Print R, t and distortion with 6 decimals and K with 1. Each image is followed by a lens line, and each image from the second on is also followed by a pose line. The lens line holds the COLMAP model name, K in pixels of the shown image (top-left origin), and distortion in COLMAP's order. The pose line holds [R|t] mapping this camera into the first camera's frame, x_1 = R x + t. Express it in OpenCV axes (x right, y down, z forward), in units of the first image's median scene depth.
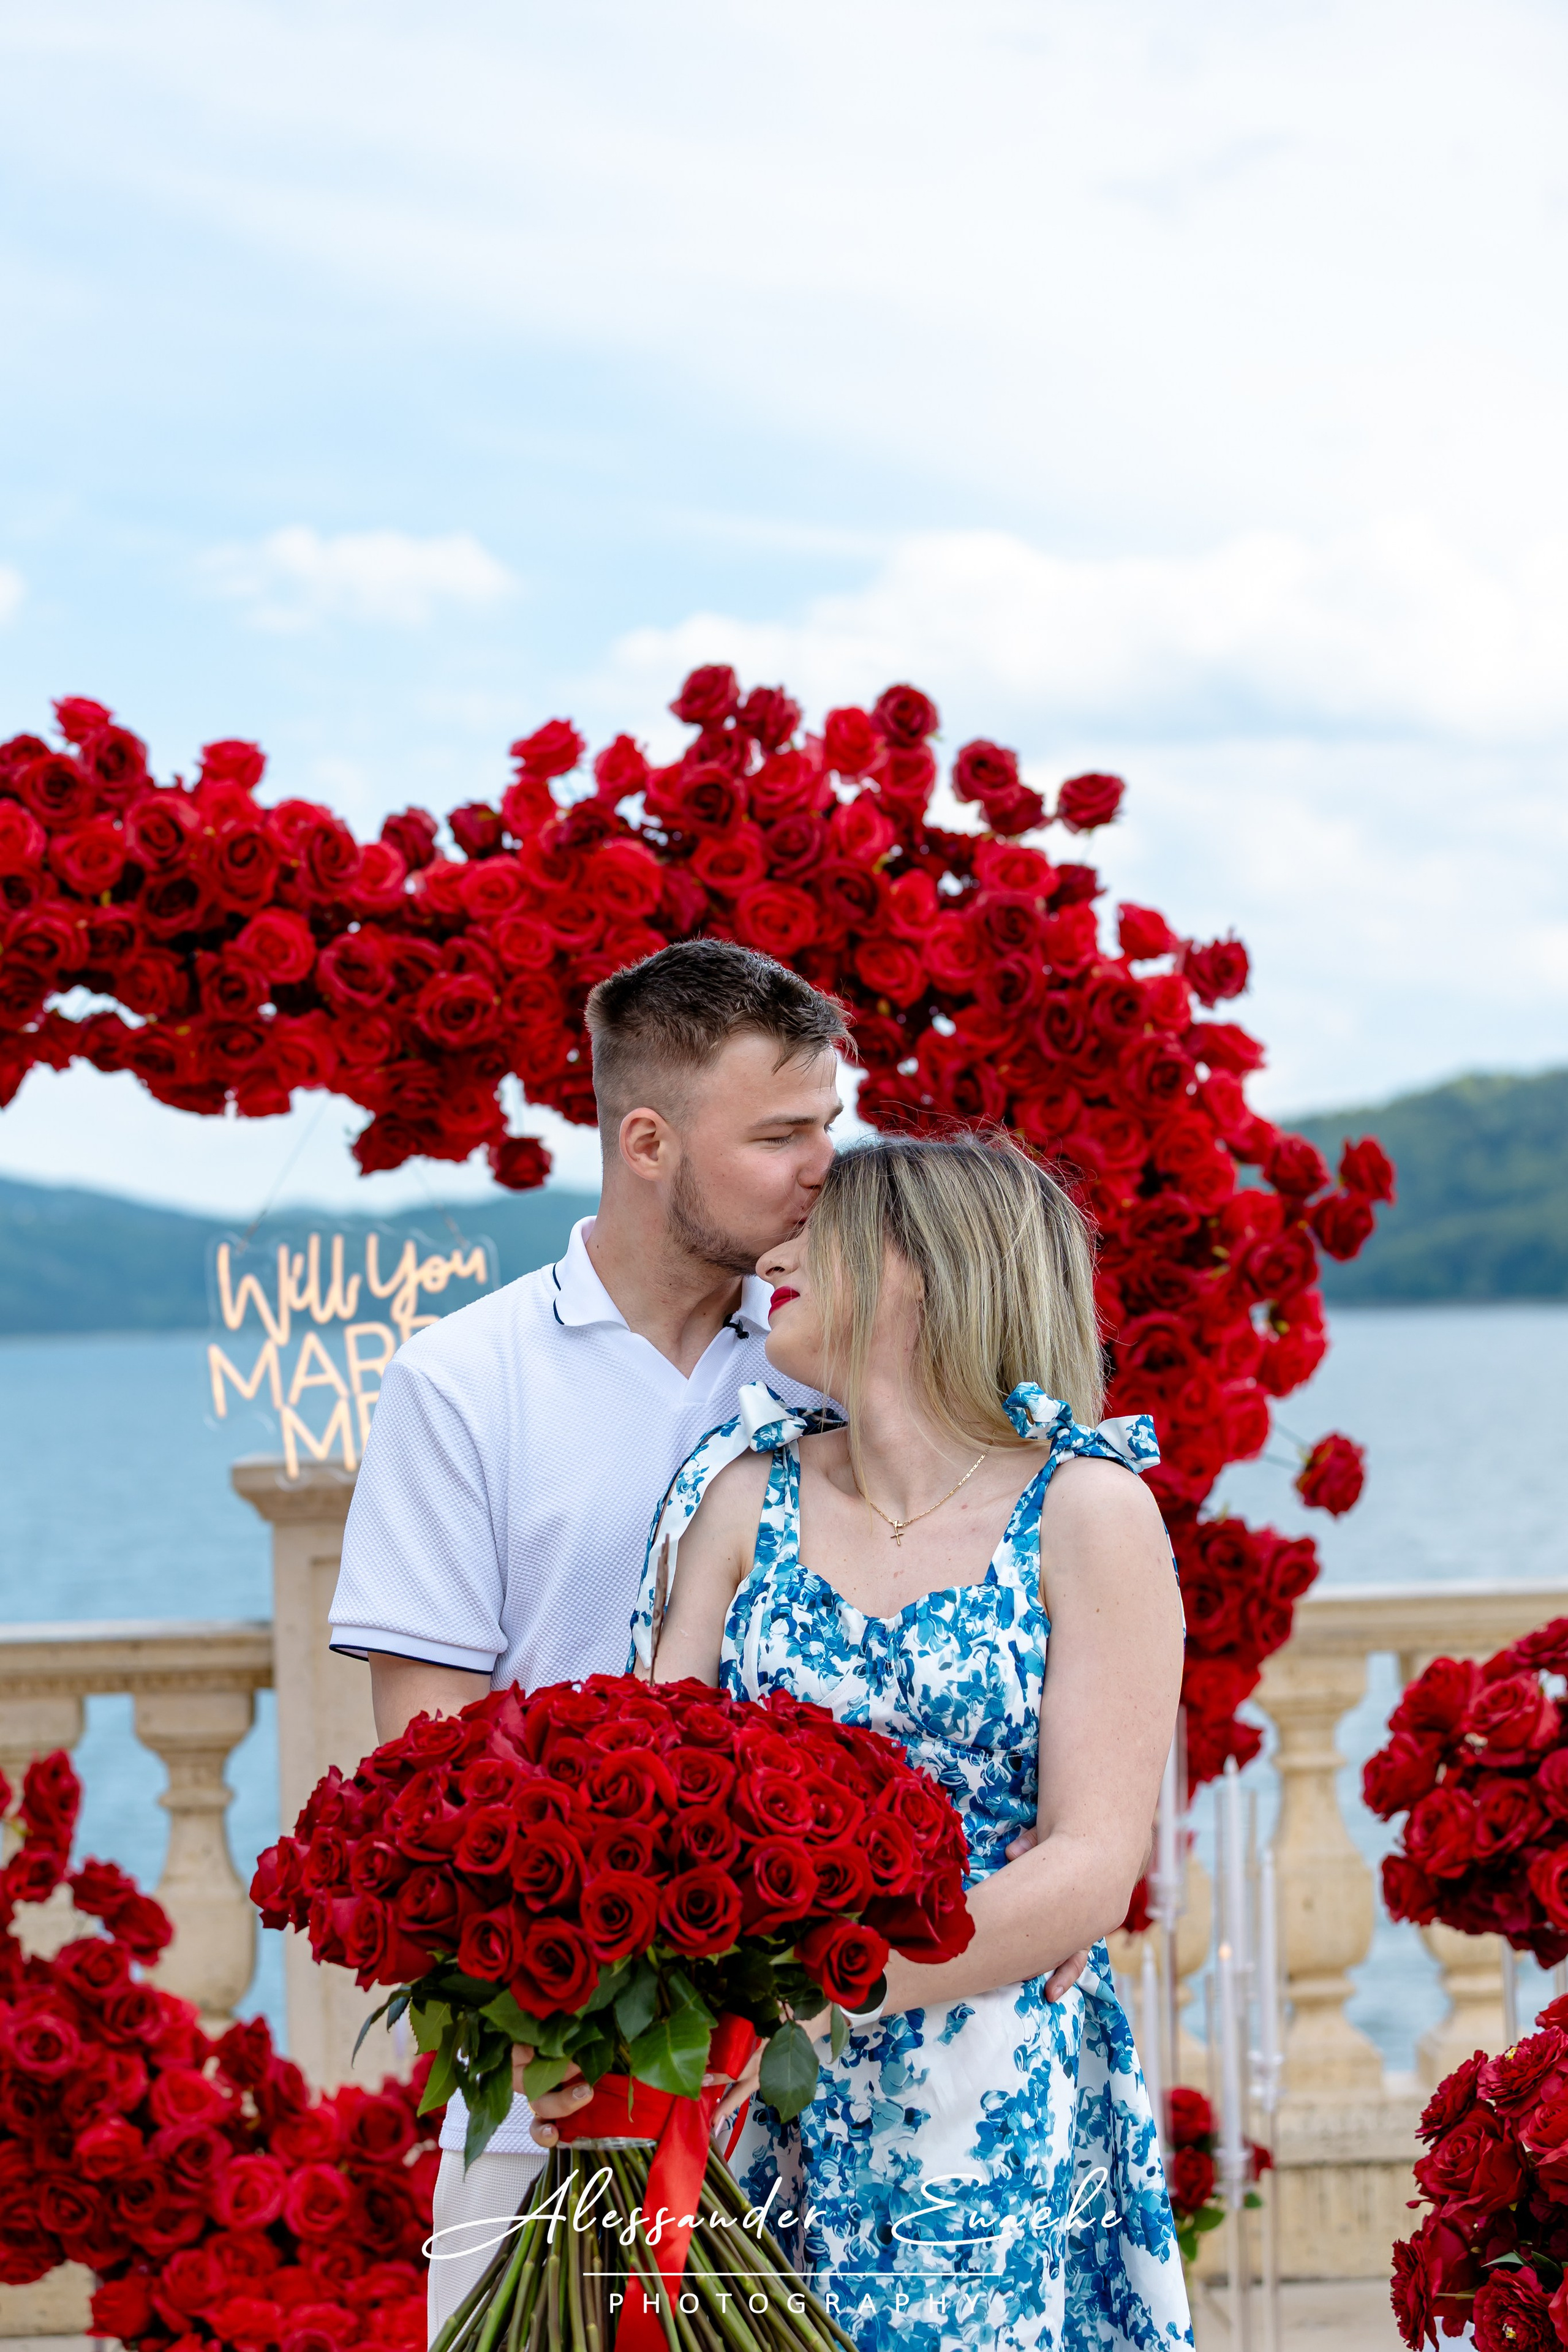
lens RADIAL K [[5014.8, 0, 784.0], [0, 5014.8, 1176.0], [0, 0, 1]] dist [0.148347, -0.552877]
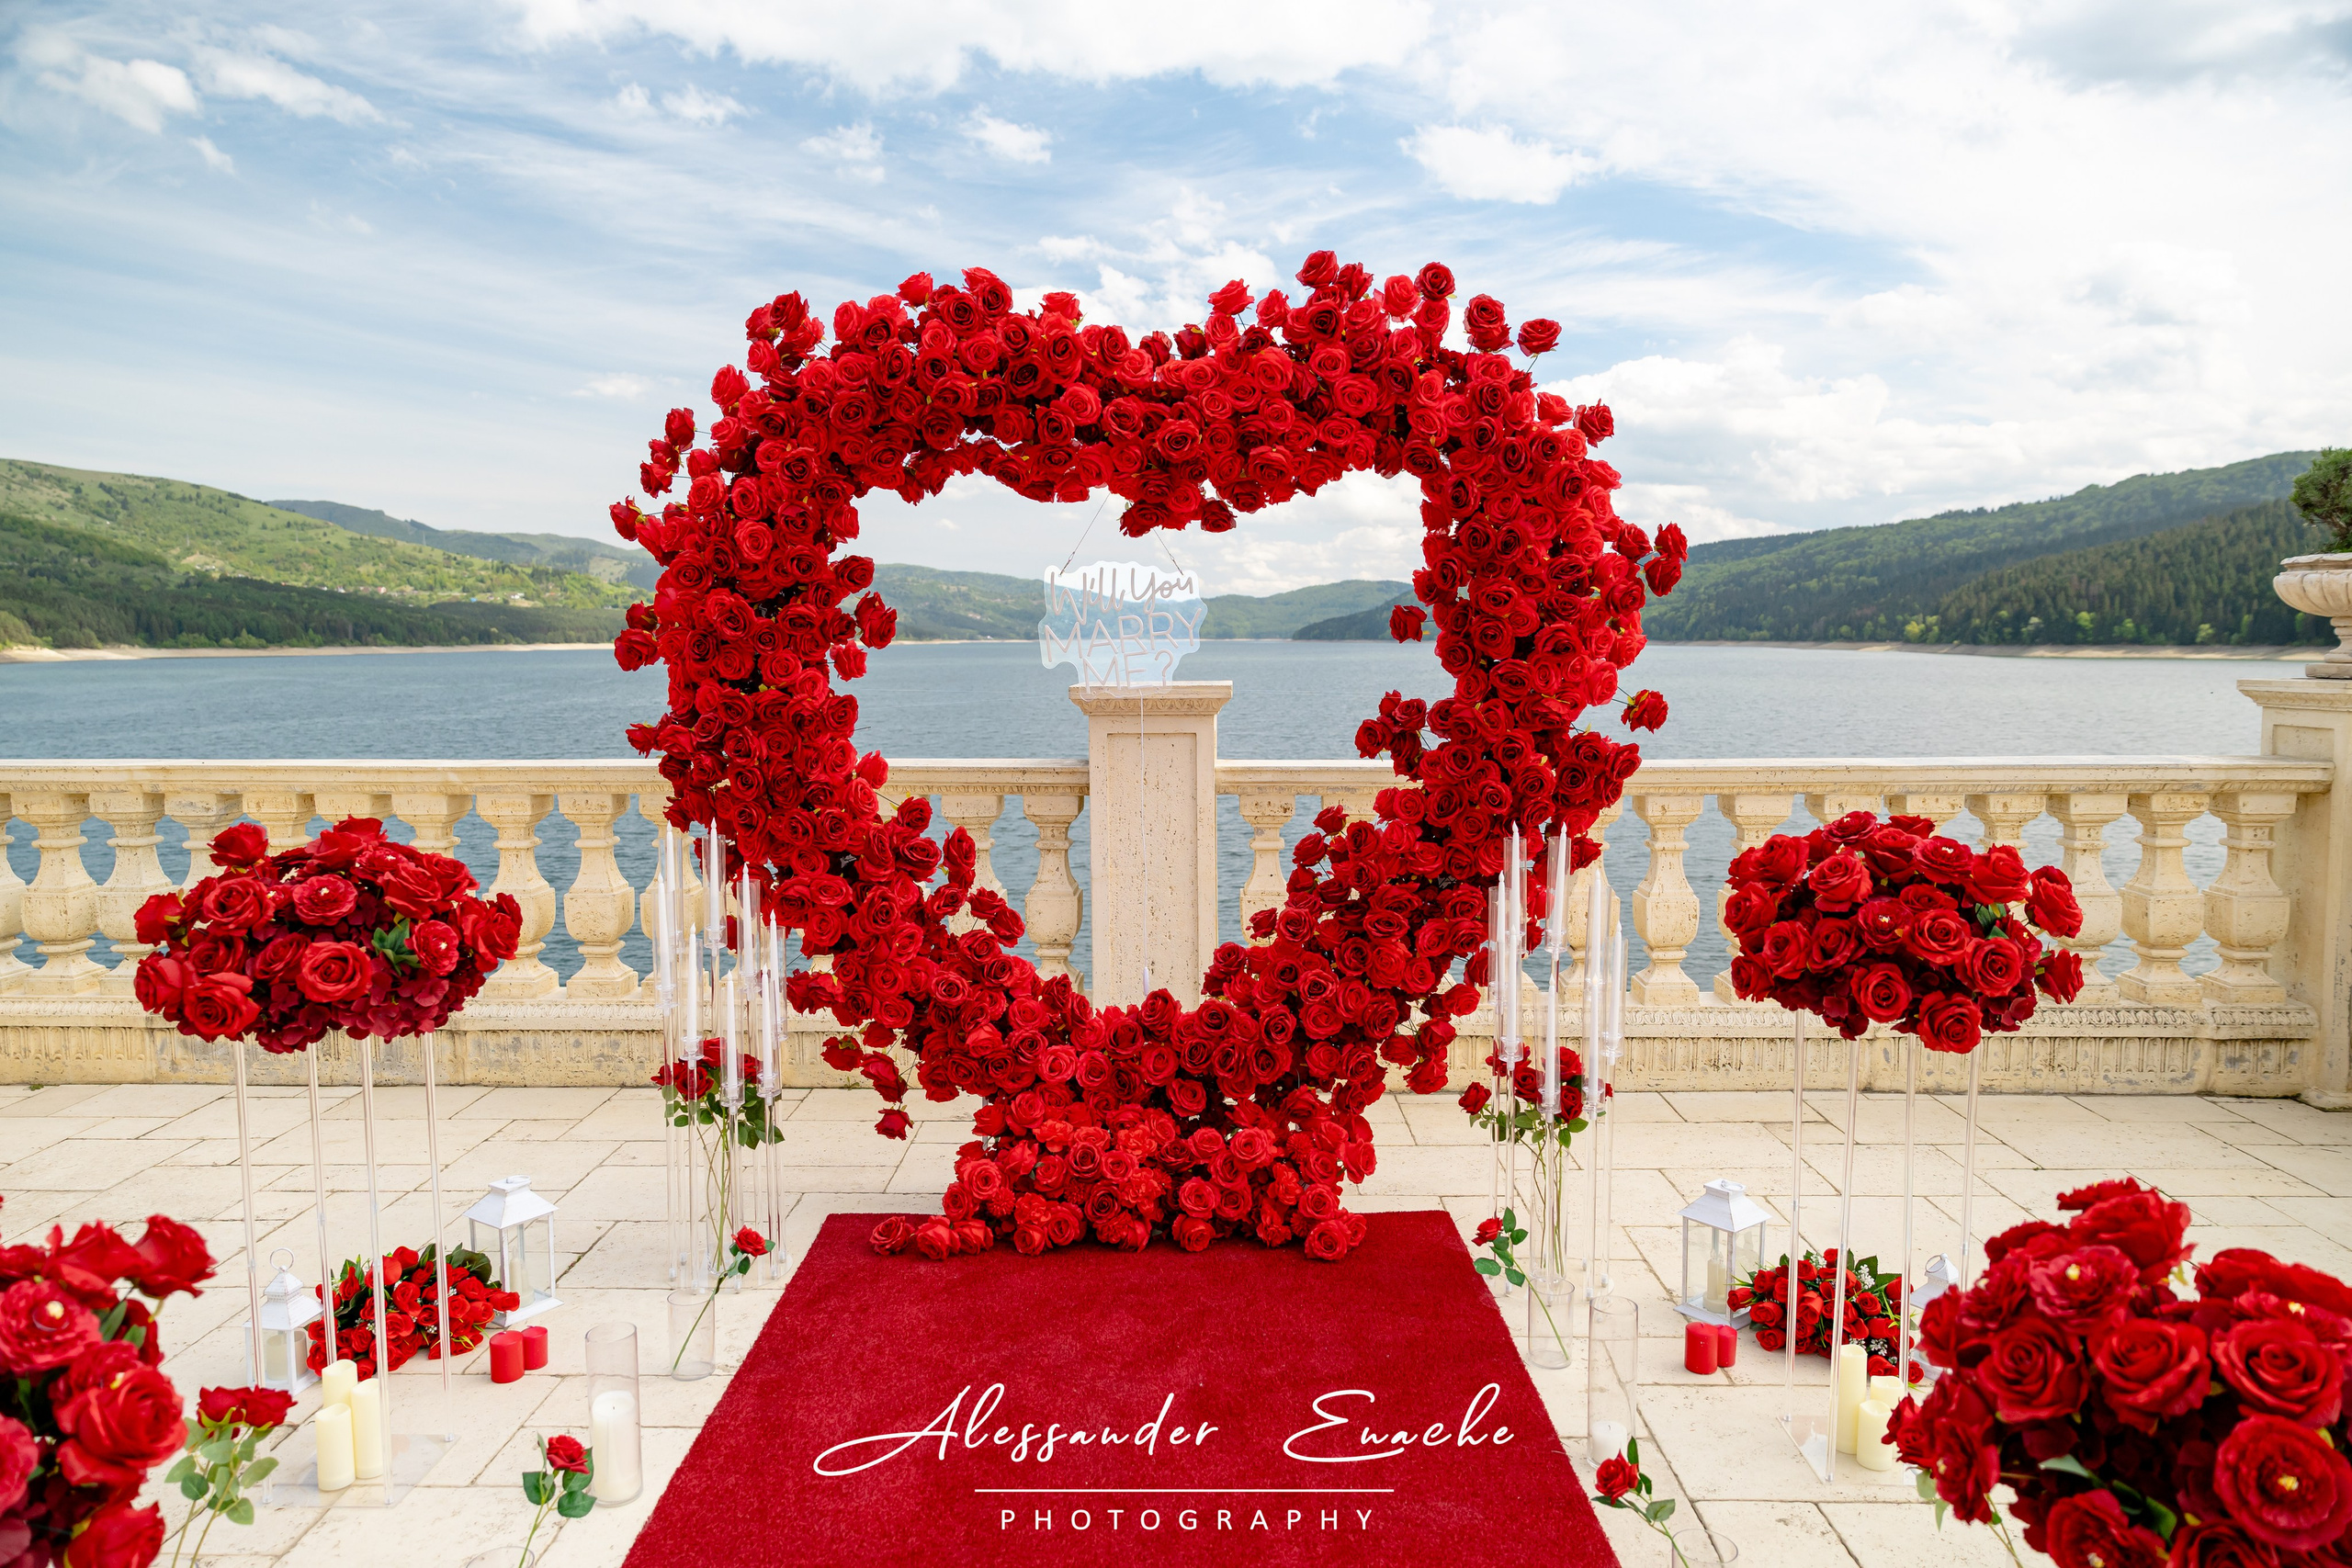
lens RADIAL K [[1601.2, 0, 1168.0], [0, 1601.2, 784.6], [0, 0, 1]] dist [0.004028, 0.002015]
pose [[0.995966, 0.033529, -0.083230, -0.016236], [-0.023278, 0.992355, 0.121204, 0.019573], [0.086657, -0.118777, 0.989132, 0.407234]]
